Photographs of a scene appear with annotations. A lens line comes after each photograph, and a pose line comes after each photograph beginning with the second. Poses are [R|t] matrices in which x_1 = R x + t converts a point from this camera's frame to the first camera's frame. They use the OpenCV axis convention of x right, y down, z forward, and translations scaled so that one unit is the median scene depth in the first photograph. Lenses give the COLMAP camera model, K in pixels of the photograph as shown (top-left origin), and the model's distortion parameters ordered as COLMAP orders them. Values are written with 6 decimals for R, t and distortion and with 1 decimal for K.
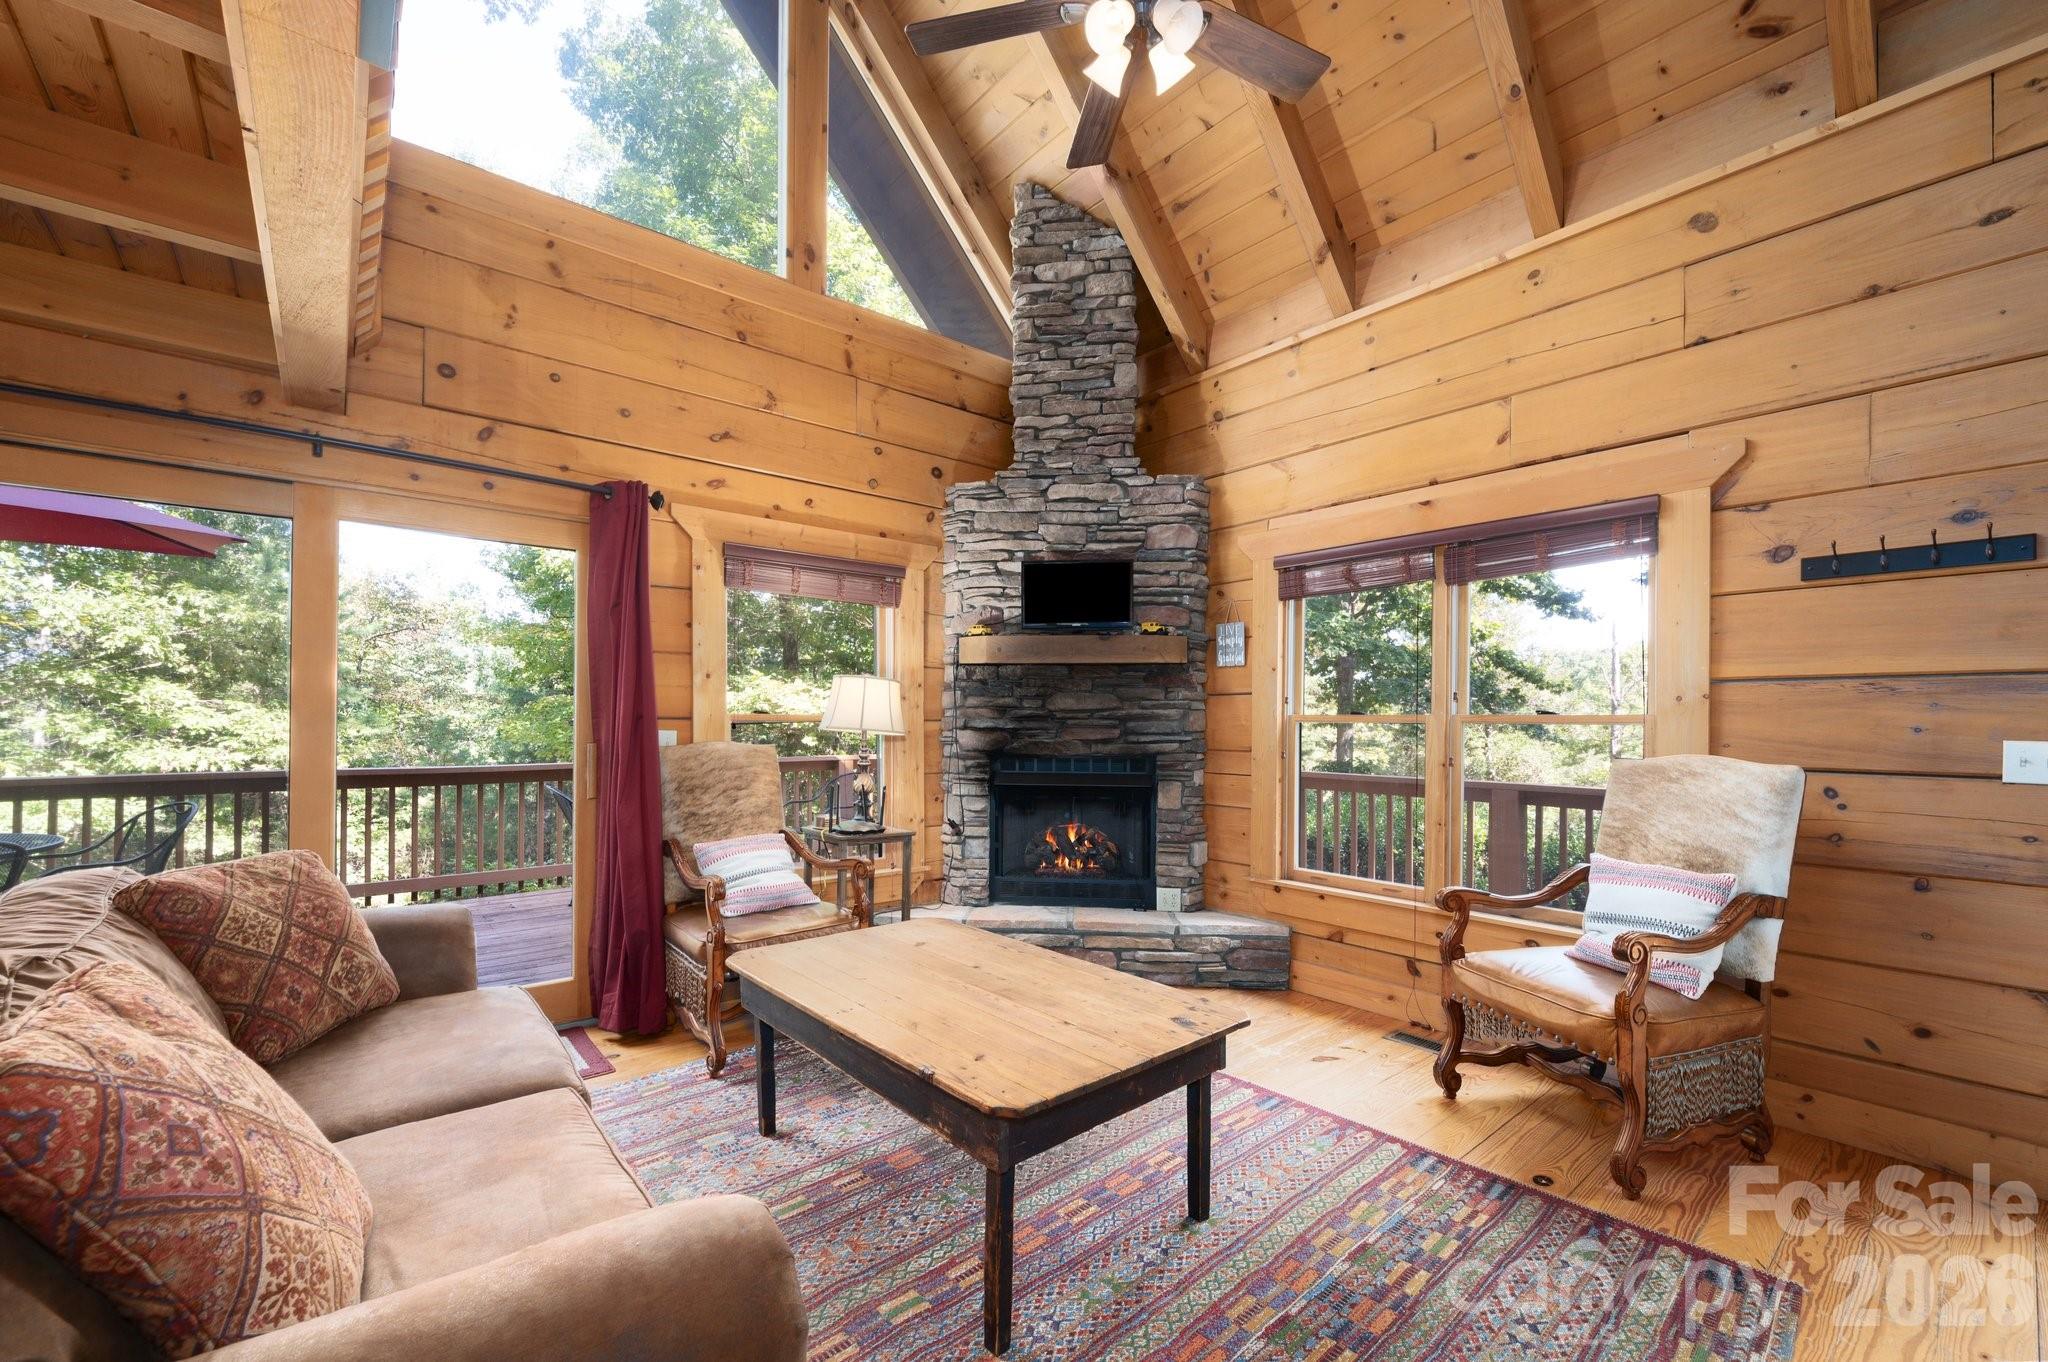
lens RADIAL K [[830.2, 0, 1001.5], [0, 830.2, 721.7], [0, 0, 1]] dist [0.000069, 0.000270]
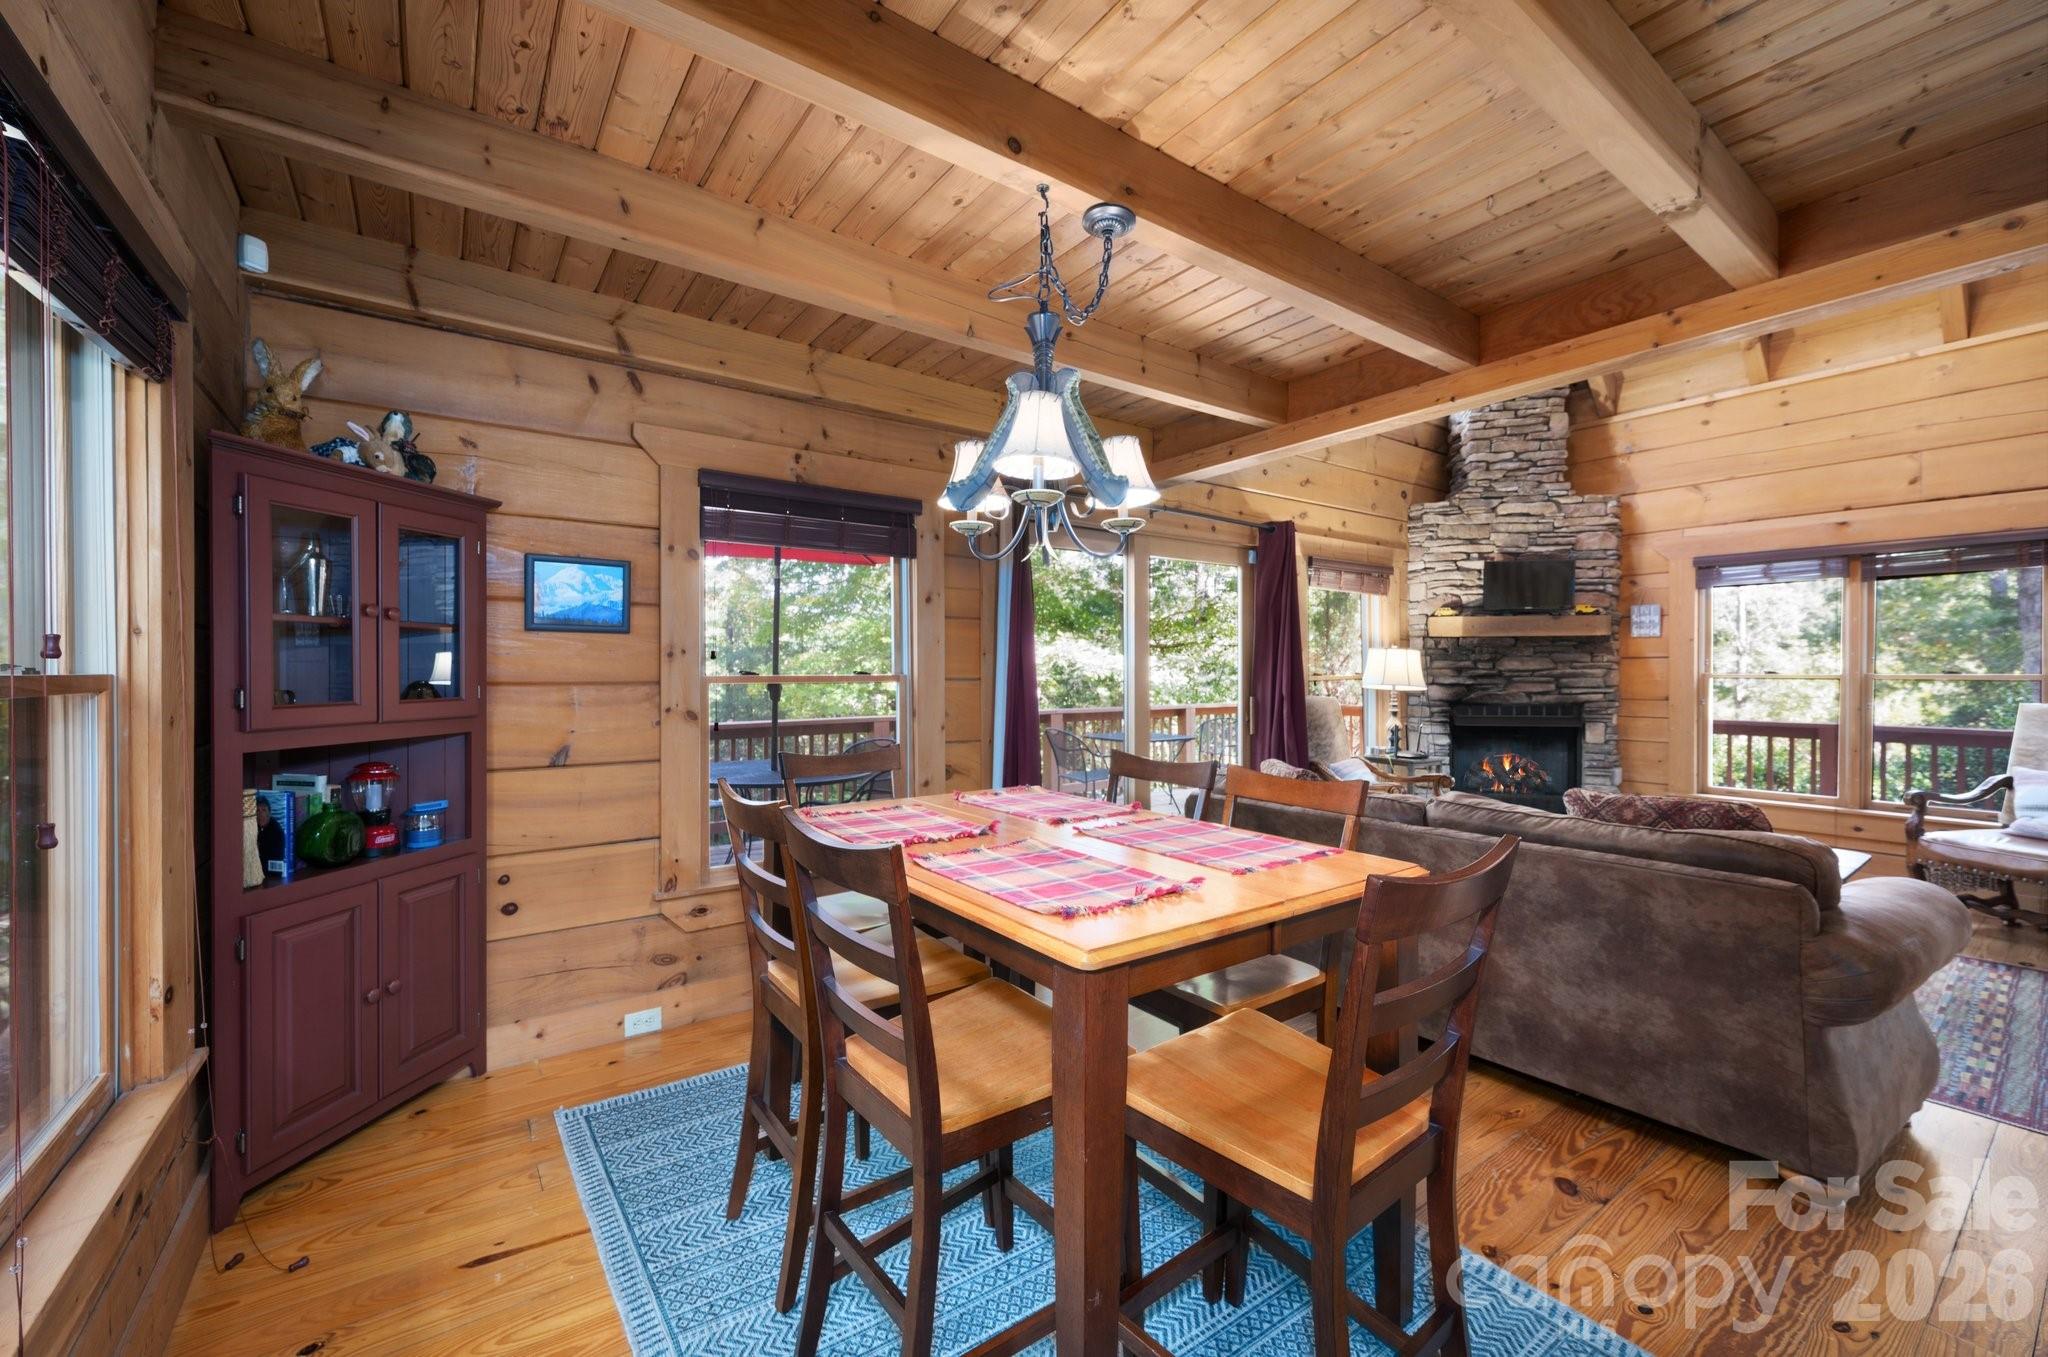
lens RADIAL K [[830.2, 0, 1006.0], [0, 830.2, 671.6], [0, 0, 1]] dist [0.000069, 0.000270]
pose [[0.998211, -0.007786, -0.059285, -0.669886], [0.007757, 0.999970, -0.000729, -0.017631], [0.059289, 0.000268, 0.998241, -0.398910]]
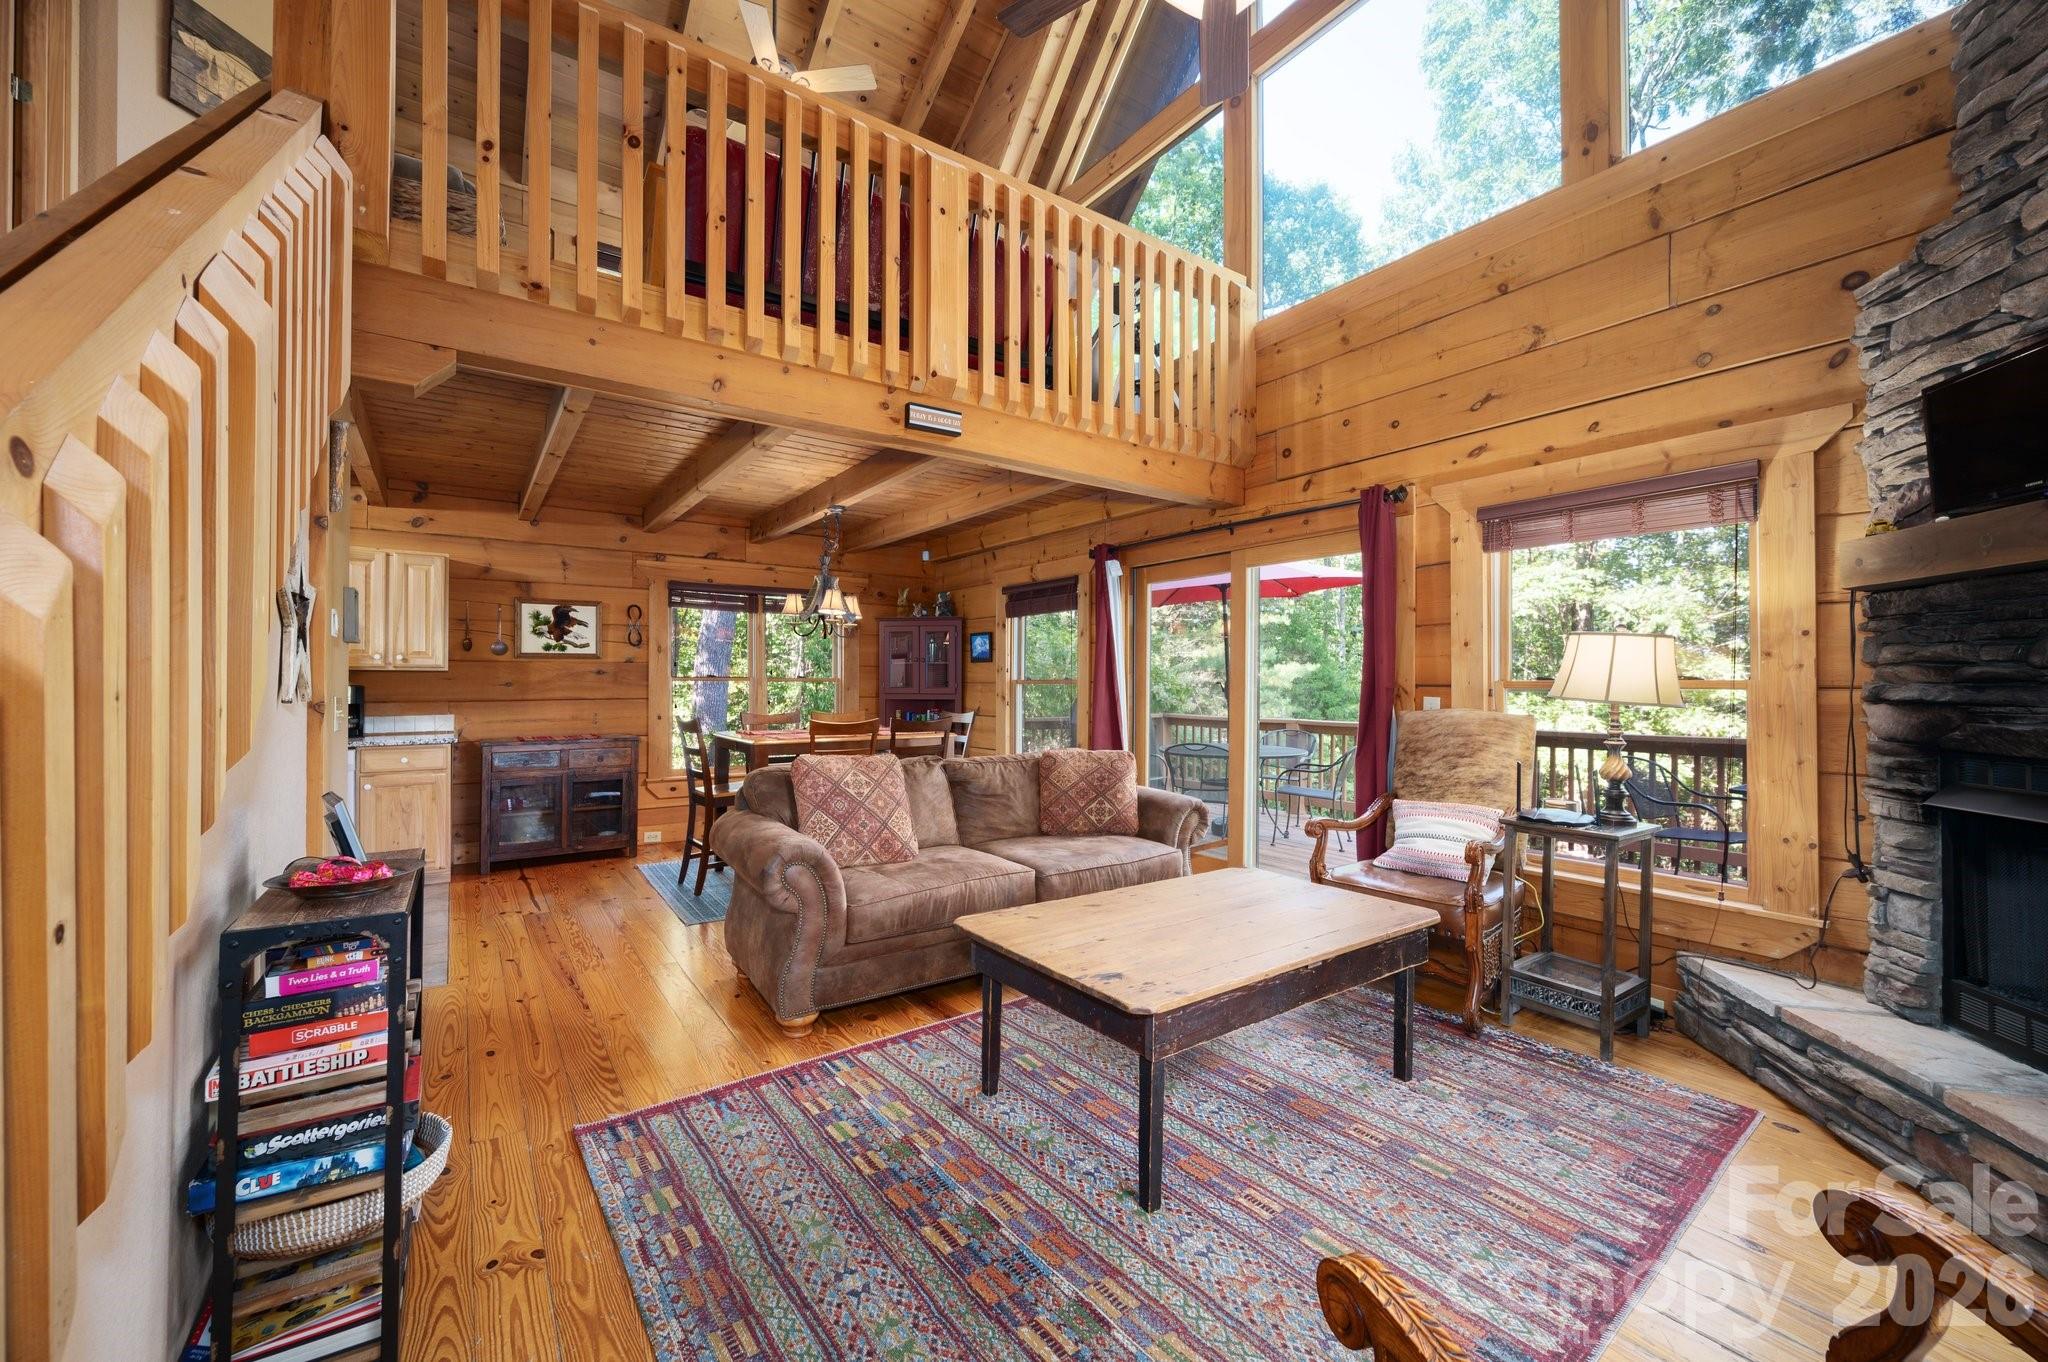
lens RADIAL K [[830.2, 0, 1035.6], [0, 830.2, 684.6], [0, 0, 1]] dist [0.000069, 0.000270]
pose [[-0.073097, -0.007164, -0.997299, 0.590946], [-0.004925, 0.999965, -0.006823, 0.003432], [0.997313, 0.004413, -0.073130, 0.462411]]
